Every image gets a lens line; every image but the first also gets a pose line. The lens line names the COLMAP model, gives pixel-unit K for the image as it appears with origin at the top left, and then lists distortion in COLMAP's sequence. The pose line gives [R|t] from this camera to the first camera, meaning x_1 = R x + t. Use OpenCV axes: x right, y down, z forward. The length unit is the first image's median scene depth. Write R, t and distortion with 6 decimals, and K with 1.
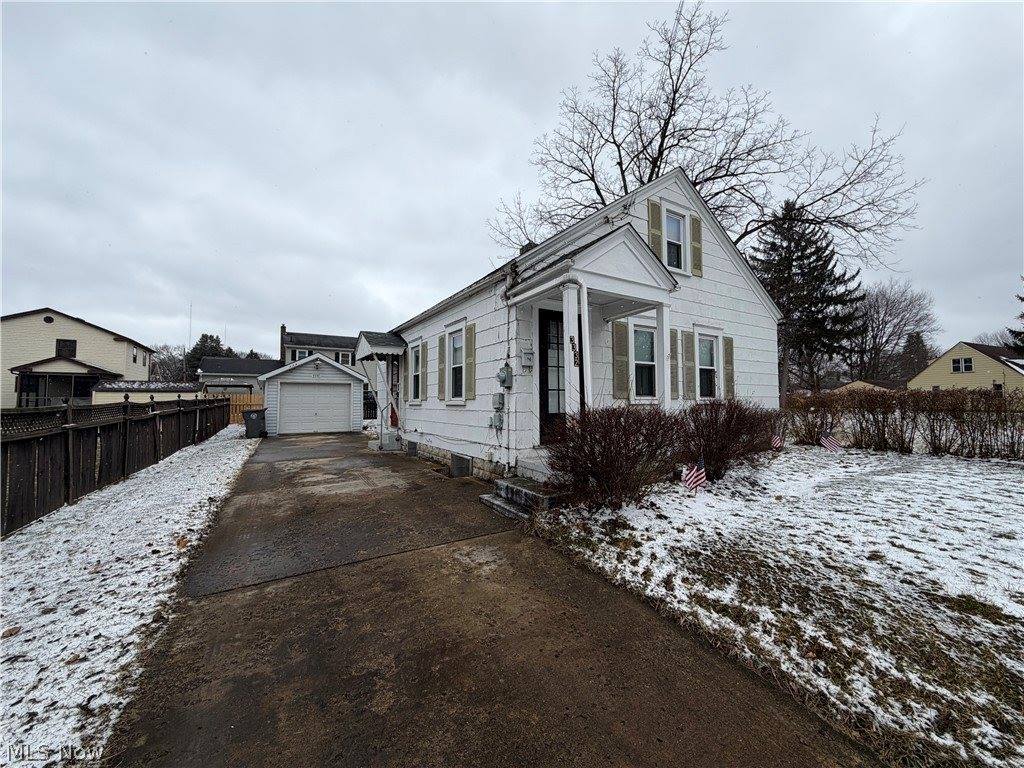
lens RADIAL K [[408.4, 0, 512.3], [0, 408.4, 386.1], [0, 0, 1]] dist [-0.001713, -0.000037]
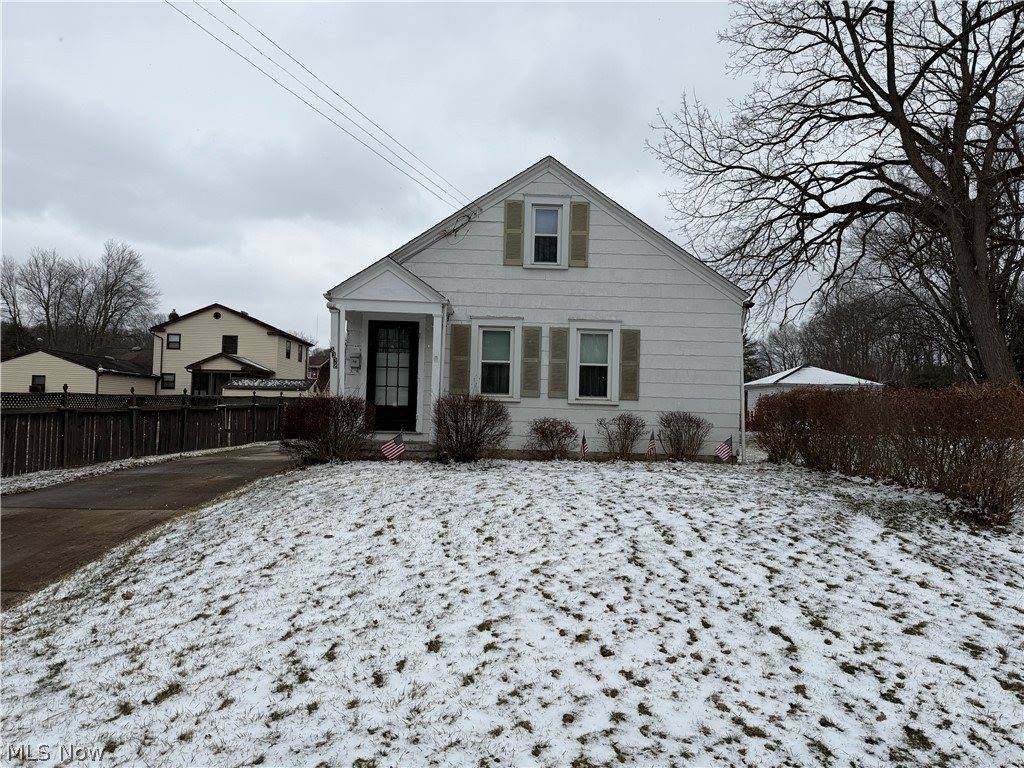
lens RADIAL K [[708.1, 0, 513.6], [0, 708.1, 383.7], [0, 0, 1]] dist [0.001967, 0.000061]
pose [[0.873657, 0.005199, -0.486514, 0.347767], [-0.008727, 0.999949, -0.004986, 0.002015], [0.486464, 0.008602, 0.873658, -0.151154]]
